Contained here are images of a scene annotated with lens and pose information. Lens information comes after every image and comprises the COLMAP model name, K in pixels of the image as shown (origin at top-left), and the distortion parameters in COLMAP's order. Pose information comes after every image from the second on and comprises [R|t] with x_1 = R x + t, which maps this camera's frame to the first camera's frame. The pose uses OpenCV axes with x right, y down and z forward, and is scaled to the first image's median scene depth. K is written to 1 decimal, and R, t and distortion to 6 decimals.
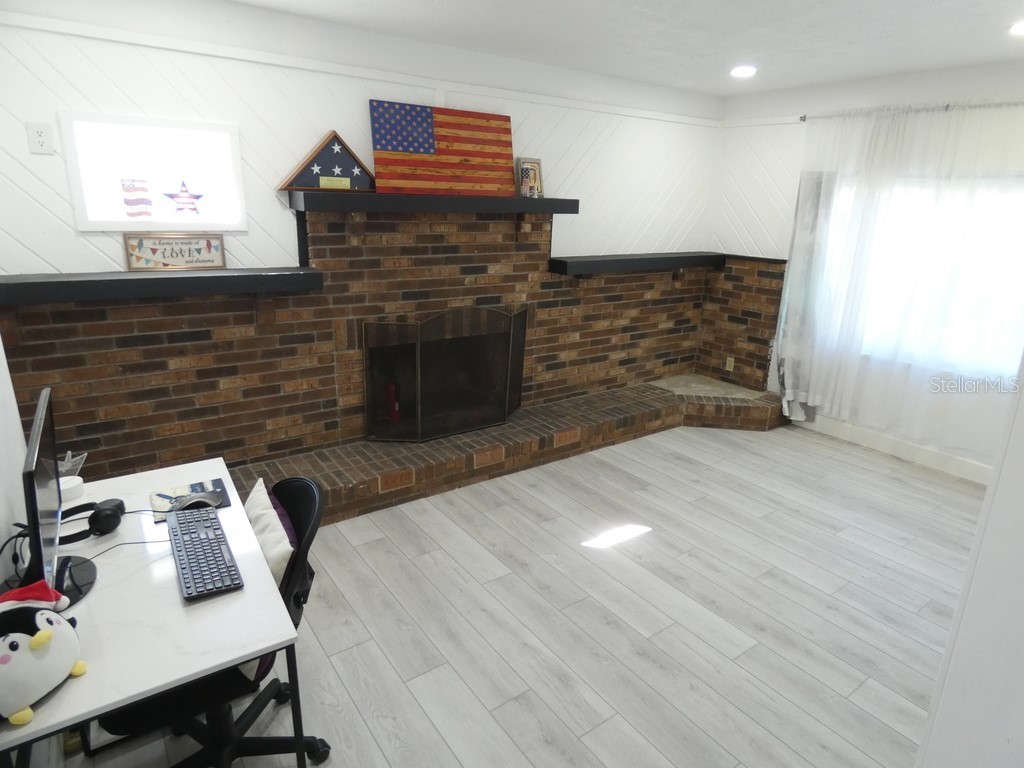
lens RADIAL K [[613.6, 0, 519.4], [0, 613.6, 383.0], [0, 0, 1]] dist [-0.001847, 0.003086]
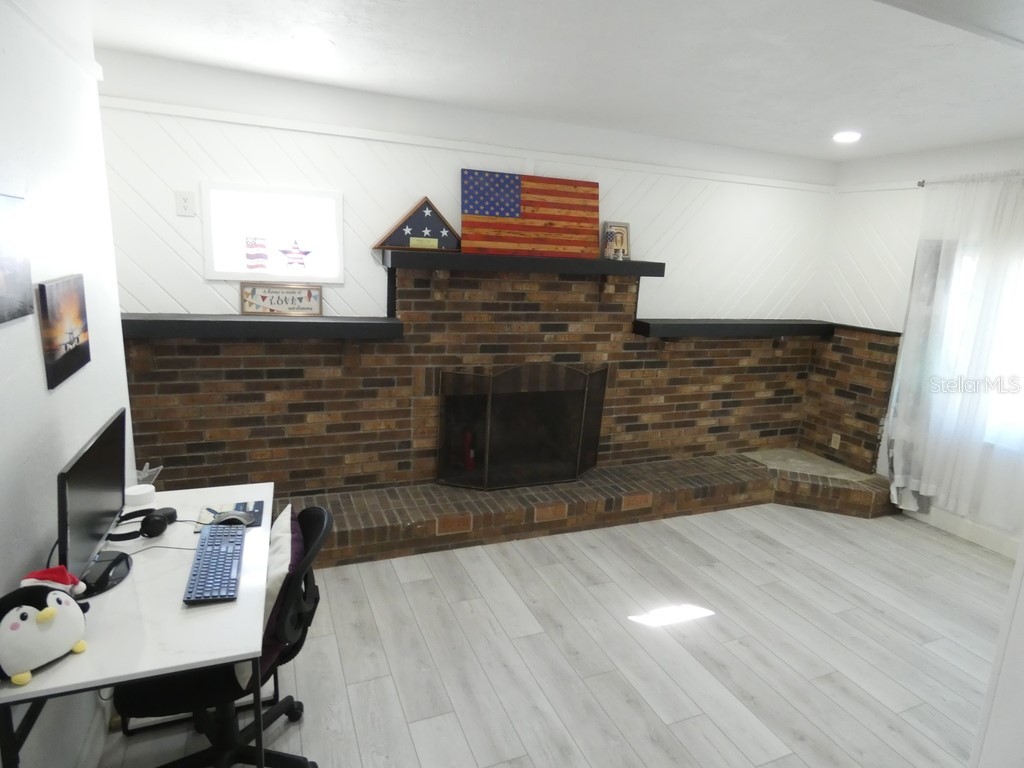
lens RADIAL K [[613.6, 0, 521.7], [0, 613.6, 382.5], [0, 0, 1]] dist [-0.001847, 0.003086]
pose [[0.974255, 0.066235, -0.215498, 0.115239], [-0.085597, 0.992967, -0.081786, -0.004039], [0.208565, 0.098127, 0.973073, -0.004196]]
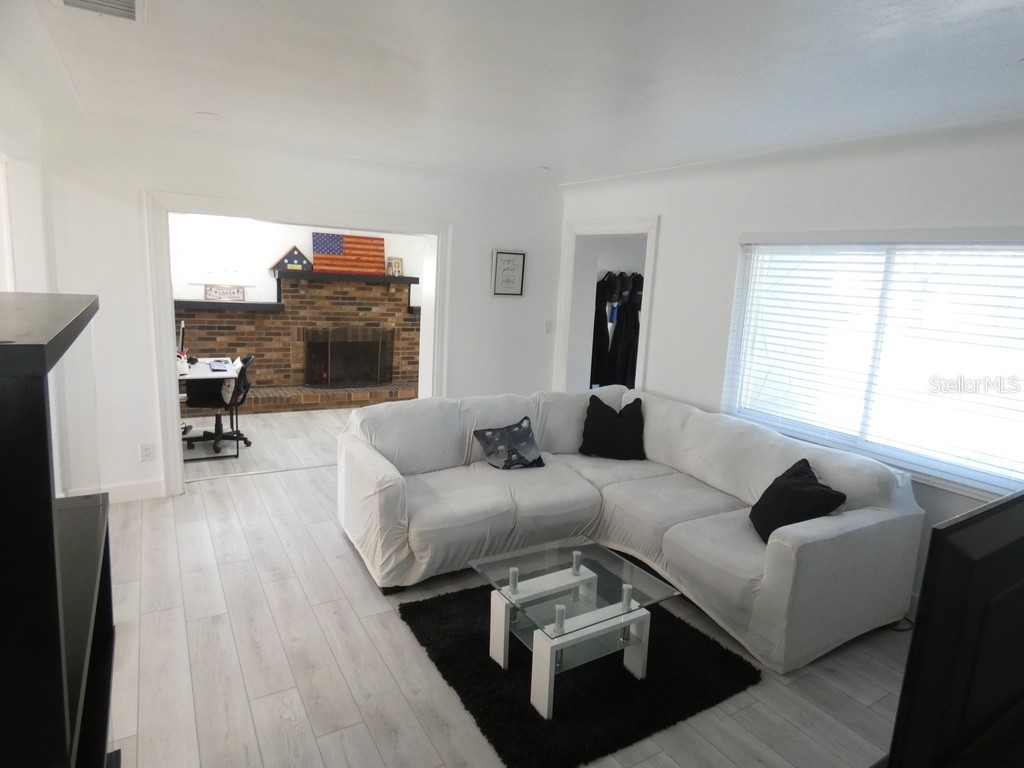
lens RADIAL K [[581.7, 0, 503.5], [0, 581.7, 380.3], [0, 0, 1]] dist [-0.001493, 0.002589]
pose [[0.995758, 0.033400, -0.085740, 0.649085], [-0.044679, 0.990081, -0.133206, 0.334760], [0.080441, 0.136471, 0.987373, -0.986722]]
